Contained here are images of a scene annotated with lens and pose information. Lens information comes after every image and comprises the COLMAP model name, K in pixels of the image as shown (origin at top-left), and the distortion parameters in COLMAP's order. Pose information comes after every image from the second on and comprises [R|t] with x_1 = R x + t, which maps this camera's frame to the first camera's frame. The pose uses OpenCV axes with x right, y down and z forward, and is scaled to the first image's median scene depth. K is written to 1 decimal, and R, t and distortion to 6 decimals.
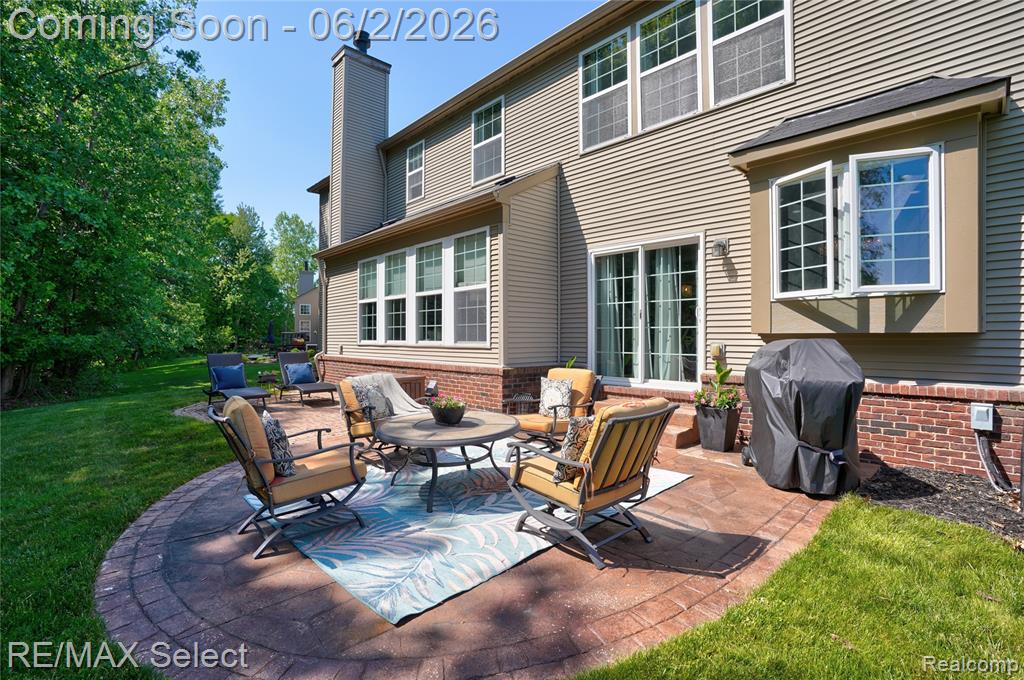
lens RADIAL K [[469.3, 0, 512.0], [0, 469.3, 340.0], [0, 0, 1]] dist [-0.068438, 0.026997]
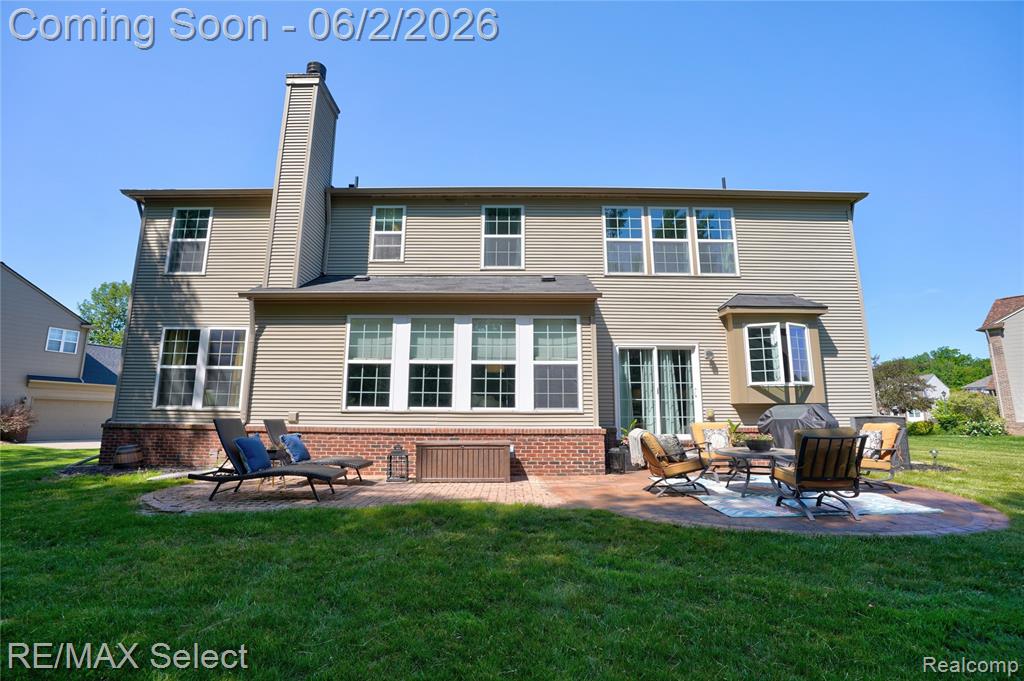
lens RADIAL K [[469.3, 0, 512.0], [0, 469.3, 340.5], [0, 0, 1]] dist [-0.068438, 0.026997]
pose [[0.689628, 0.124541, 0.713374, -0.886301], [0.000442, 0.985028, -0.172393, 0.034074], [-0.724164, 0.119202, 0.679248, 0.227906]]
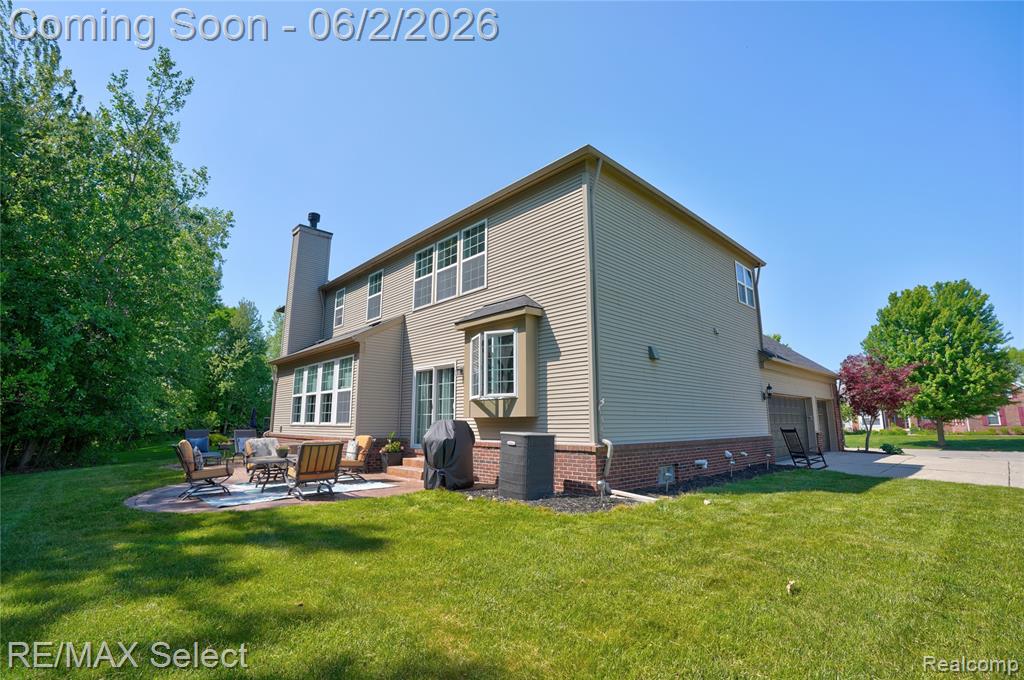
lens RADIAL K [[469.3, 0, 512.0], [0, 469.3, 340.0], [0, 0, 1]] dist [-0.068438, 0.026997]
pose [[0.999995, 0.001069, 0.003009, 0.433335], [-0.000496, 0.982894, -0.184172, 0.016156], [-0.003154, 0.184170, 0.982889, -0.570236]]
